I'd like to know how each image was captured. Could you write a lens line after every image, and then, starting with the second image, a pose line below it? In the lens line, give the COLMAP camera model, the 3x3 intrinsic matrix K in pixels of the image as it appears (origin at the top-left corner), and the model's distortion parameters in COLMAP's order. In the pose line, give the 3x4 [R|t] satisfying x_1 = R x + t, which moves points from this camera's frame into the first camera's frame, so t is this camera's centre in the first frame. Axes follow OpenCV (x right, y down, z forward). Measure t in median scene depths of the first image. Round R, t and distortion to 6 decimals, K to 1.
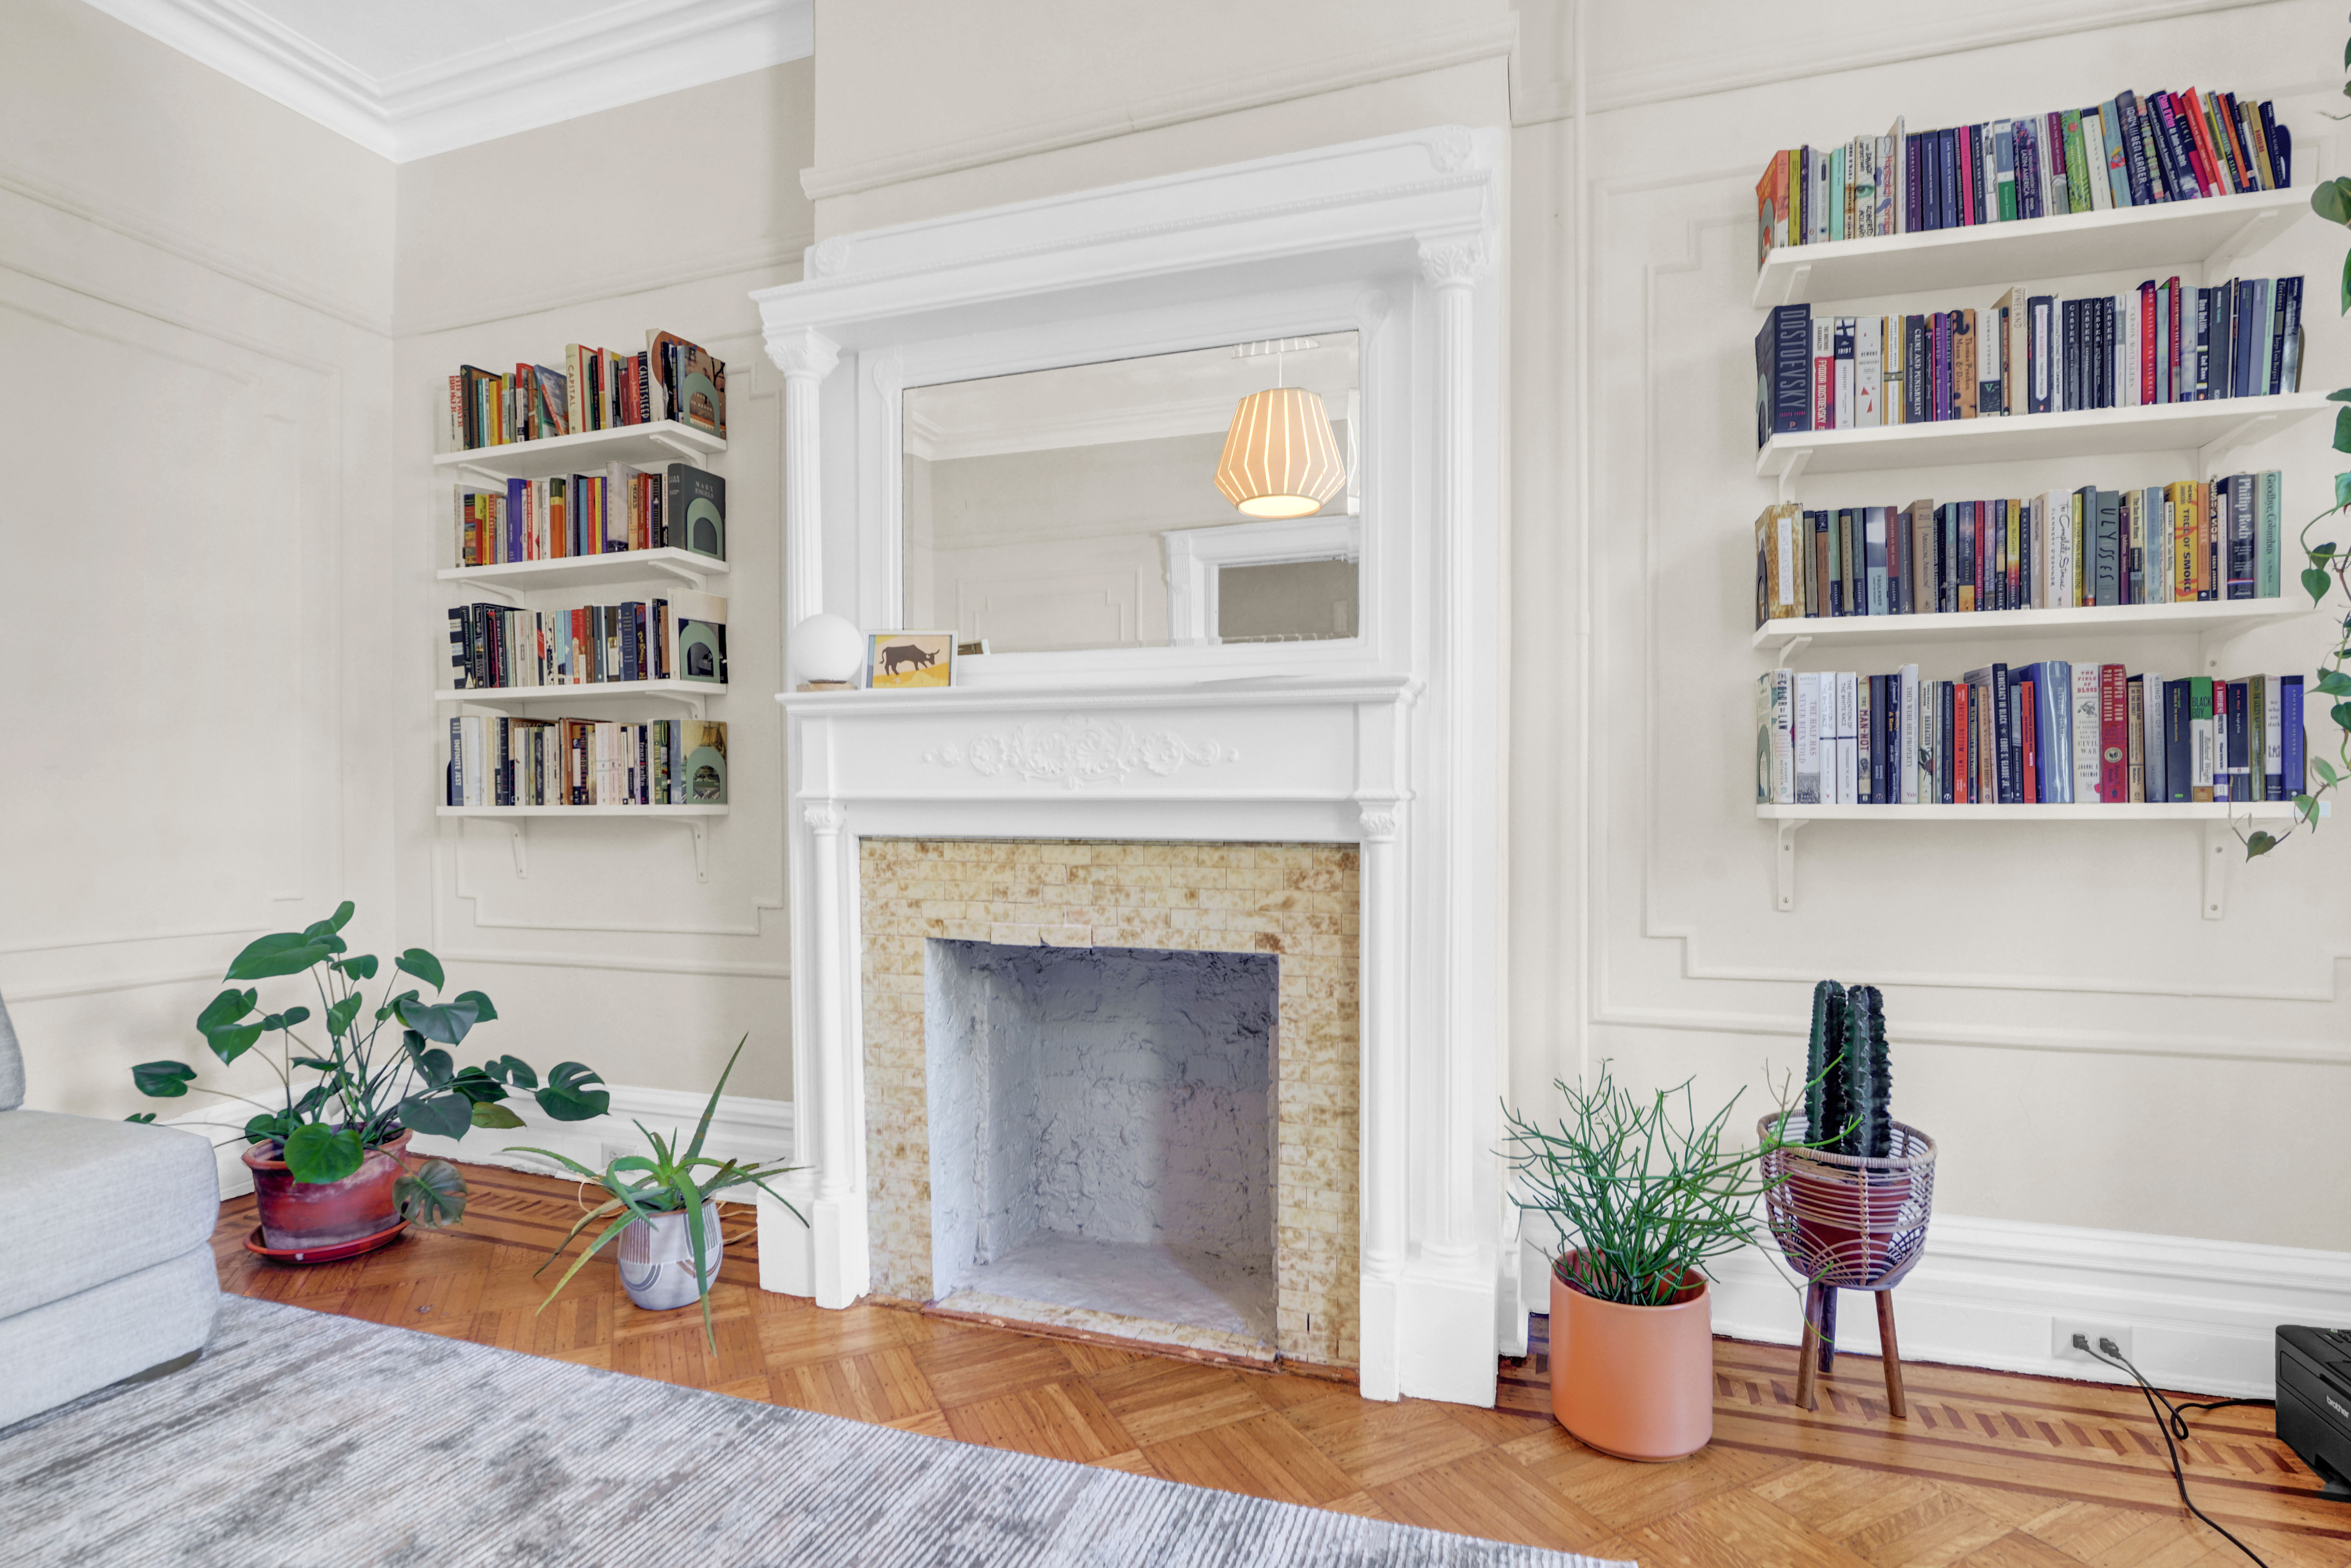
lens RADIAL K [[1116.0, 0, 1178.5], [0, 1116.0, 826.9], [0, 0, 1]] dist [-0.018736, -0.000263]
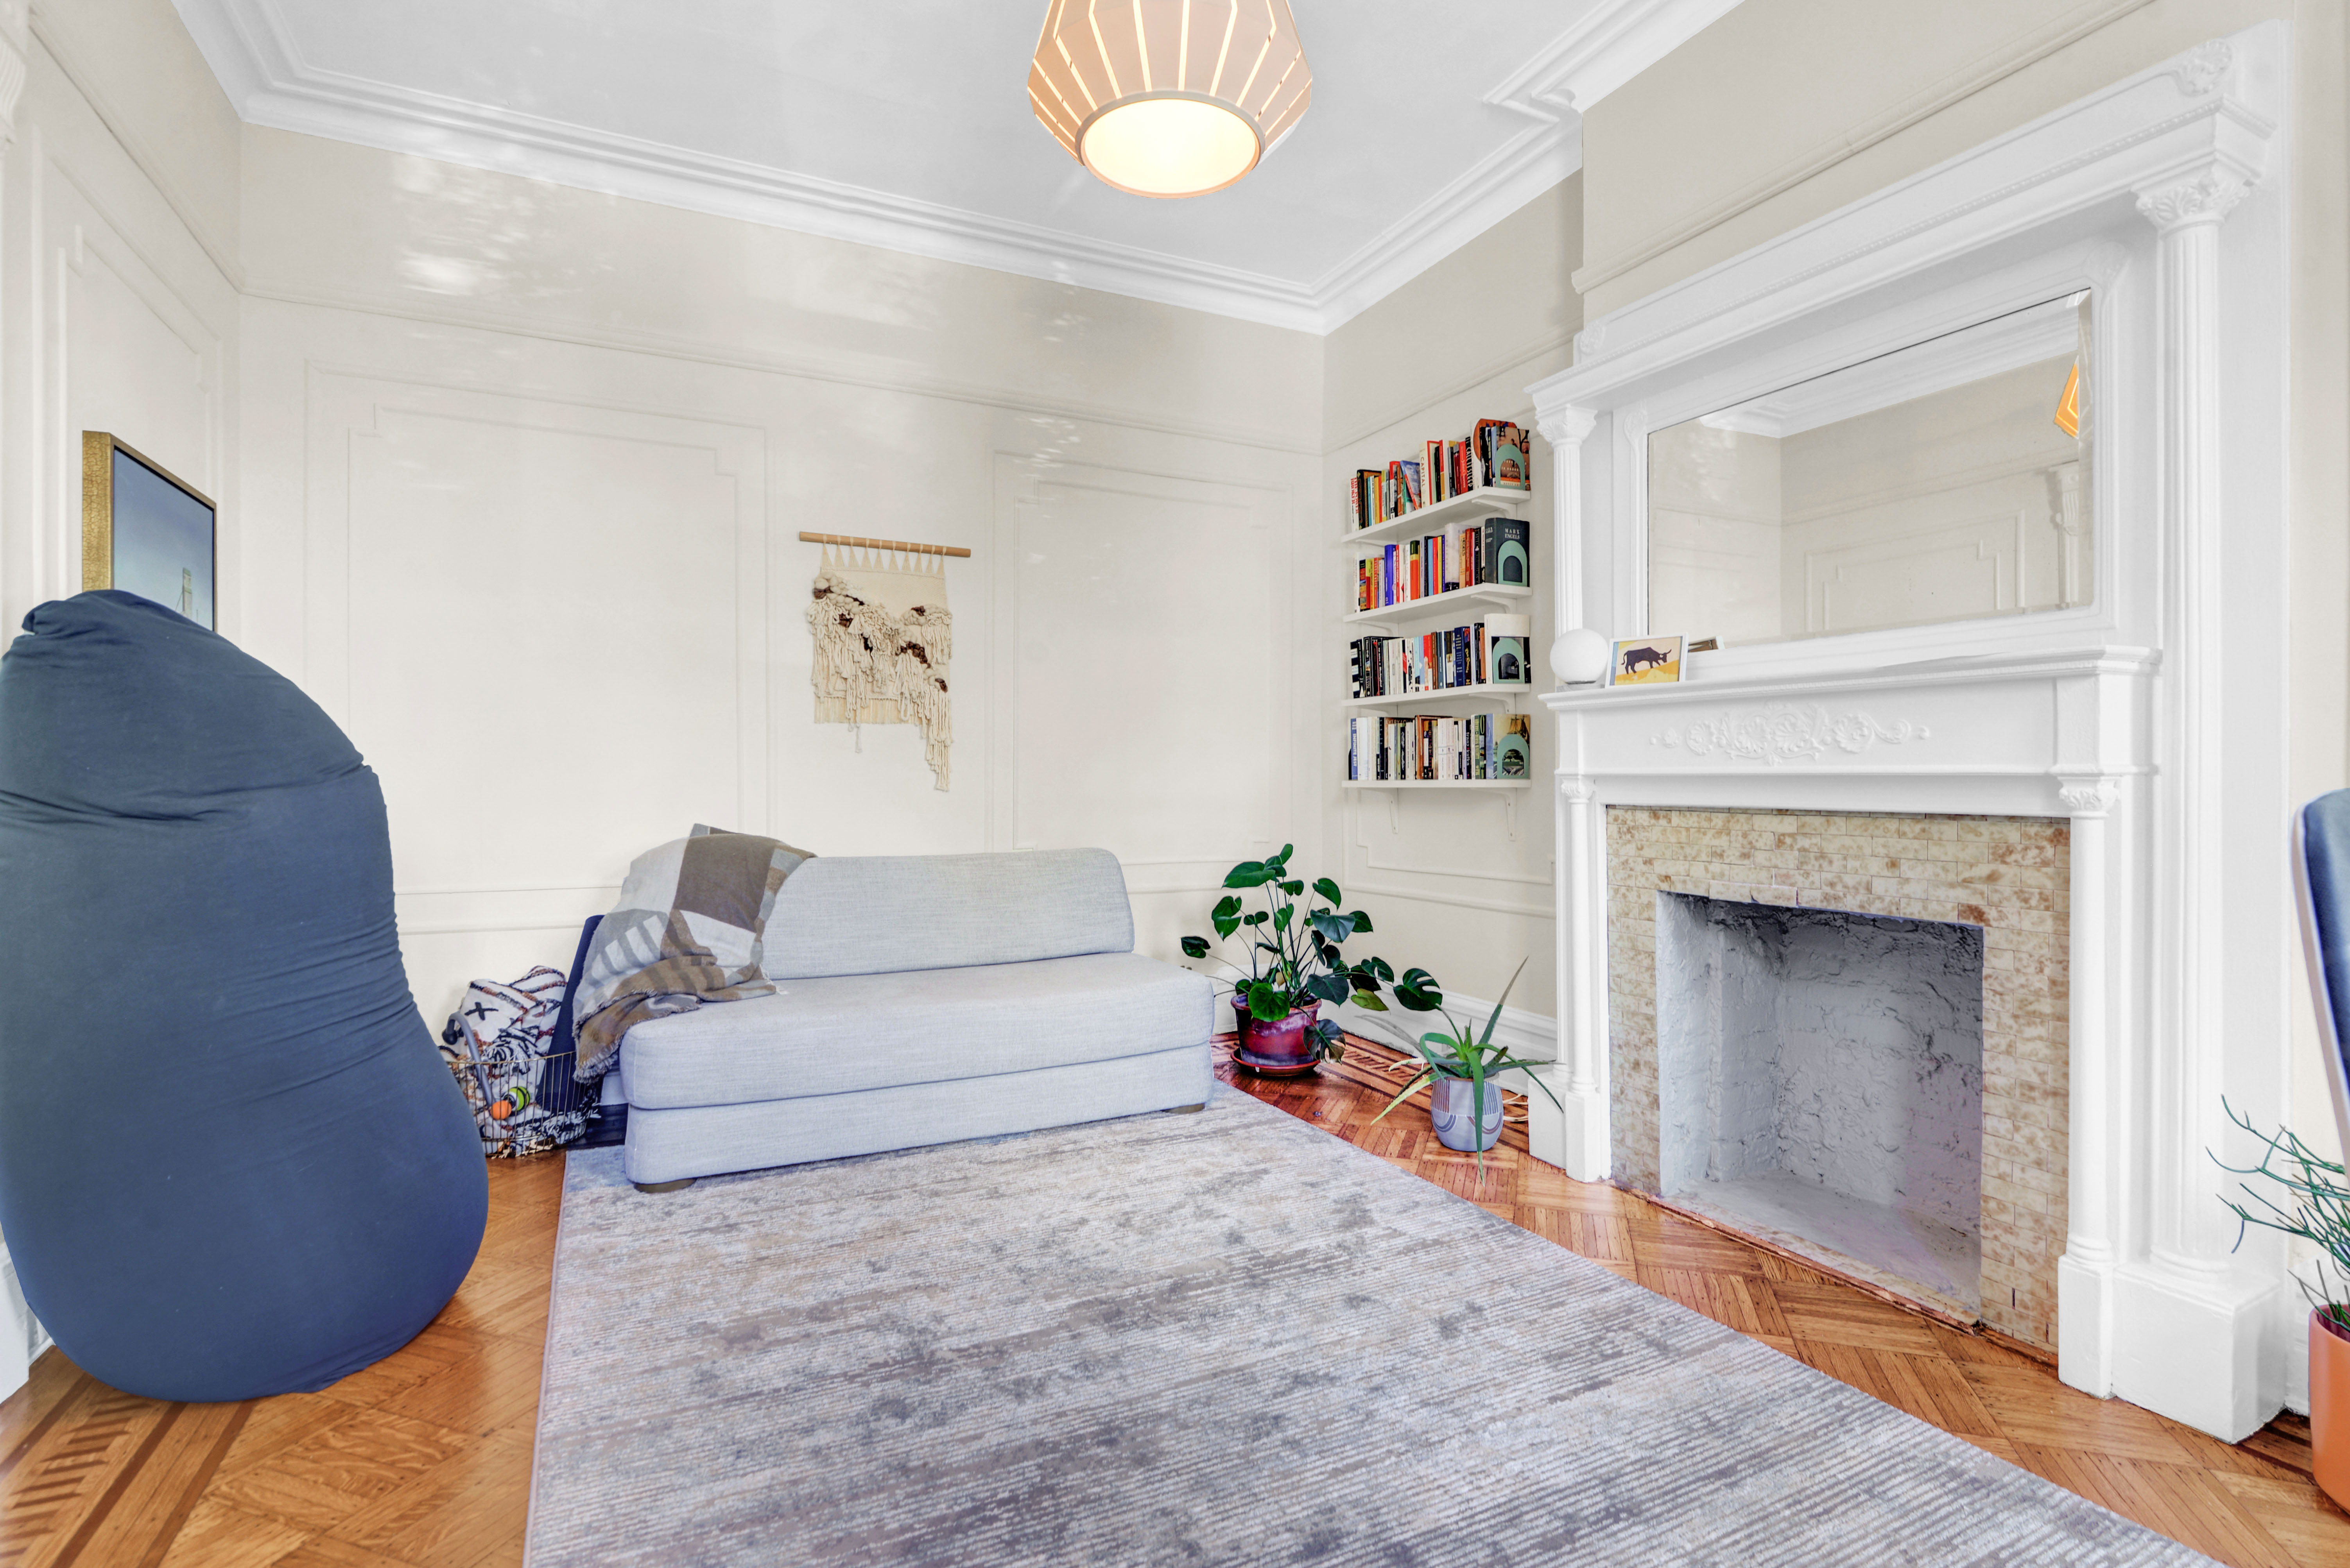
lens RADIAL K [[1115.3, 0, 1178.0], [0, 1115.3, 826.9], [0, 0, 1]] dist [-0.018736, -0.000263]
pose [[0.704288, 0.029443, -0.709303, 0.248127], [-0.013689, 0.999517, 0.027897, 0.004452], [0.709782, -0.009938, 0.704351, -0.202523]]
